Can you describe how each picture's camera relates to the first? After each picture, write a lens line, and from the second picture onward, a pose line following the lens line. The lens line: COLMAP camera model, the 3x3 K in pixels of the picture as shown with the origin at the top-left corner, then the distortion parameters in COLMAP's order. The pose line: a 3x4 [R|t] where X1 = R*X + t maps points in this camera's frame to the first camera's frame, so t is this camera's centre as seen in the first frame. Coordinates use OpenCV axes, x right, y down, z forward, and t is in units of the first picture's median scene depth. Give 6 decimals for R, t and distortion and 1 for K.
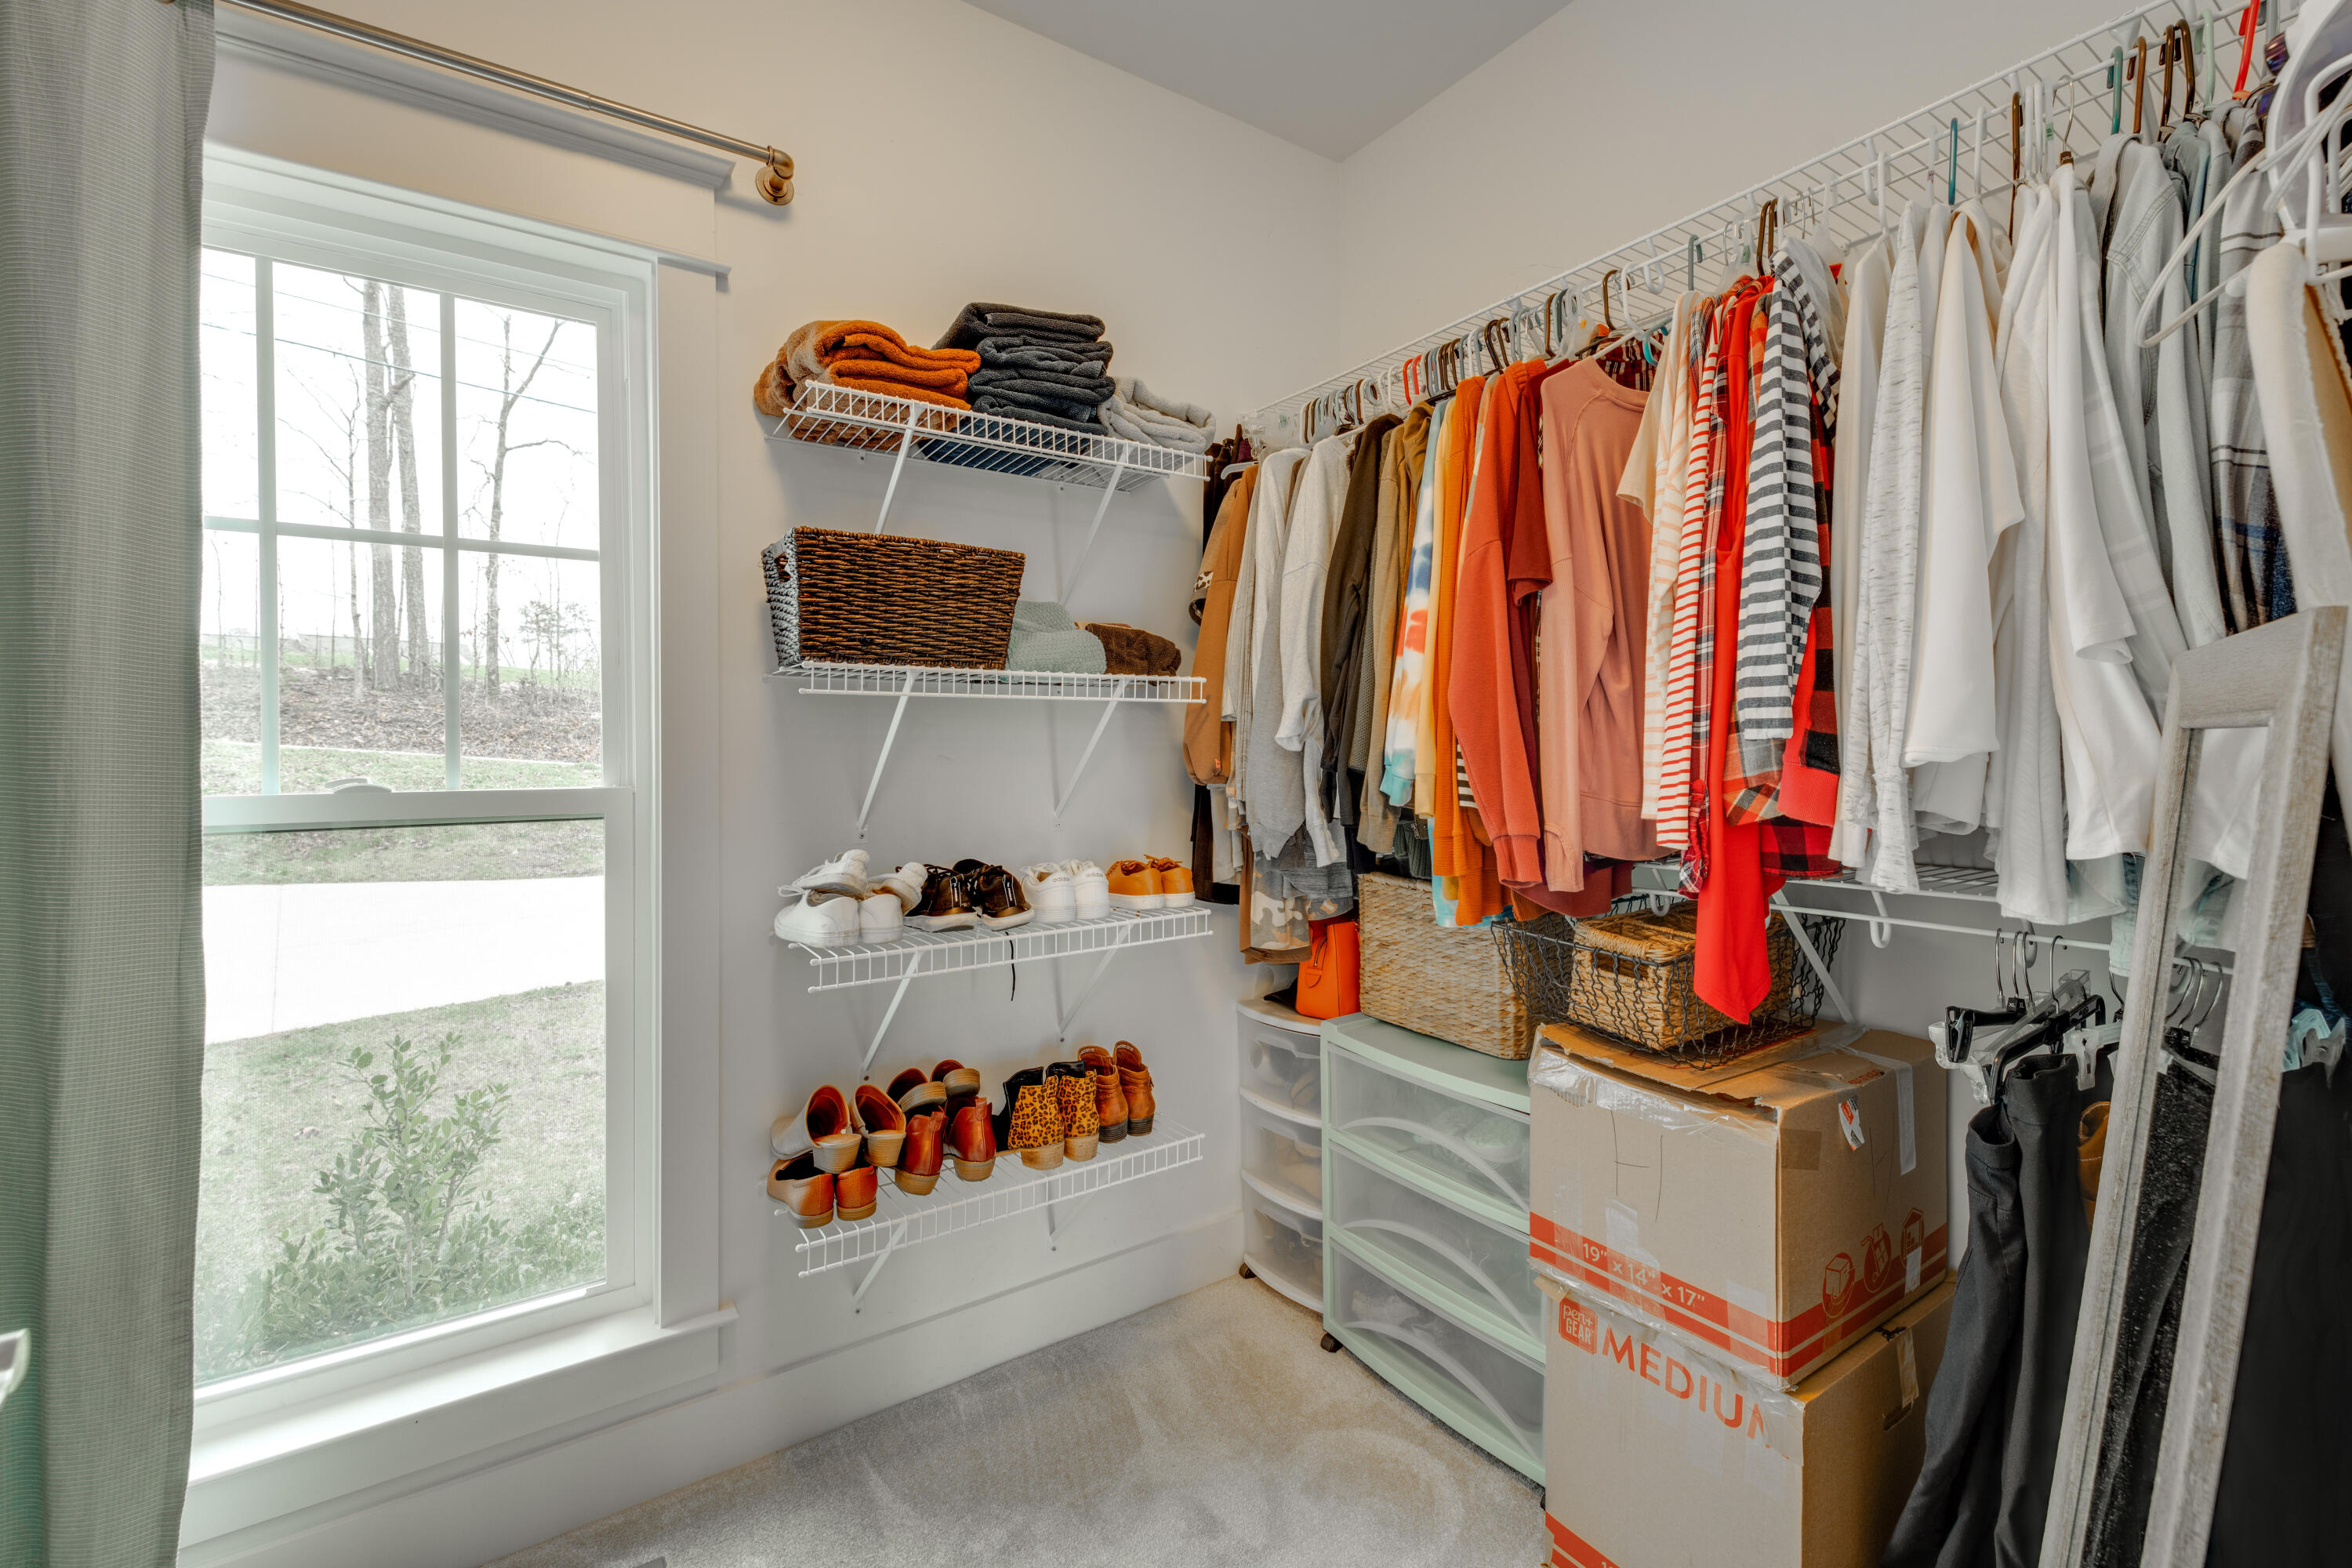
lens RADIAL K [[1018.0, 0, 1188.2], [0, 1018.0, 761.5], [0, 0, 1]] dist [0.017464, -0.003082]
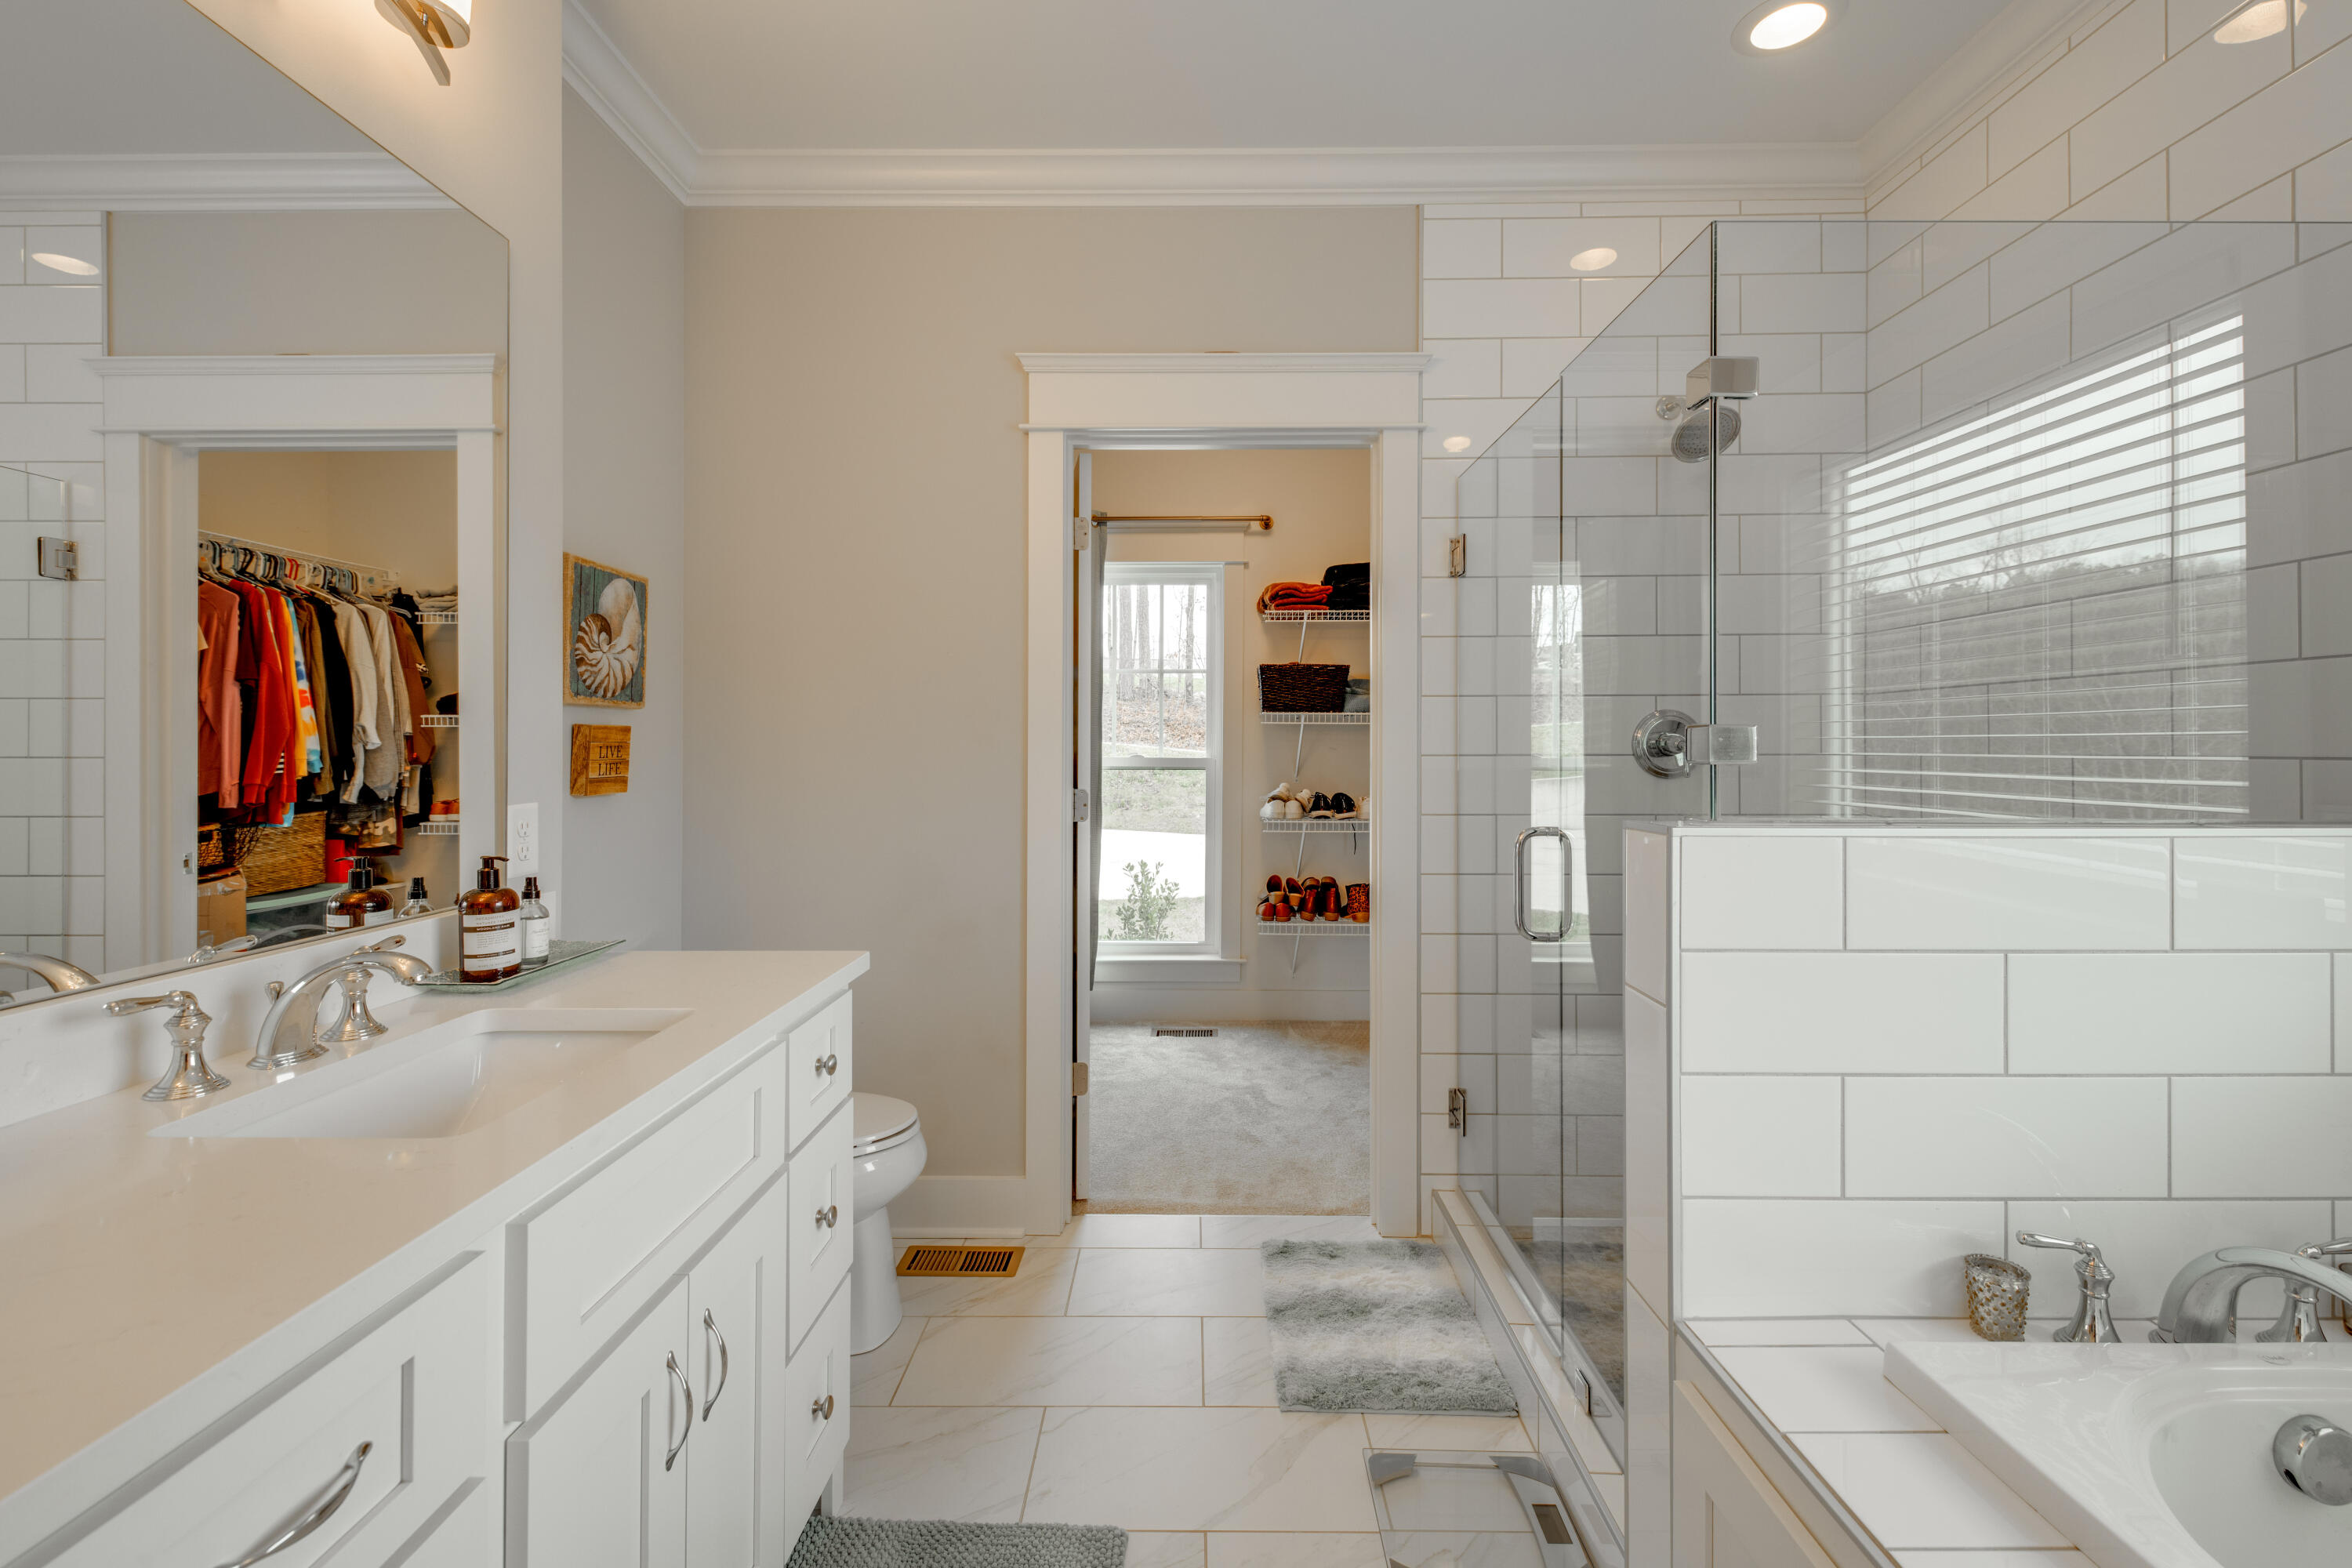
lens RADIAL K [[1018.0, 0, 1173.5], [0, 1018.0, 738.9], [0, 0, 1]] dist [0.017464, -0.003082]
pose [[0.817847, 0.004243, -0.575420, 0.911509], [-0.014790, 0.999797, -0.013650, 0.014029], [0.575246, 0.019674, 0.817744, -1.254187]]
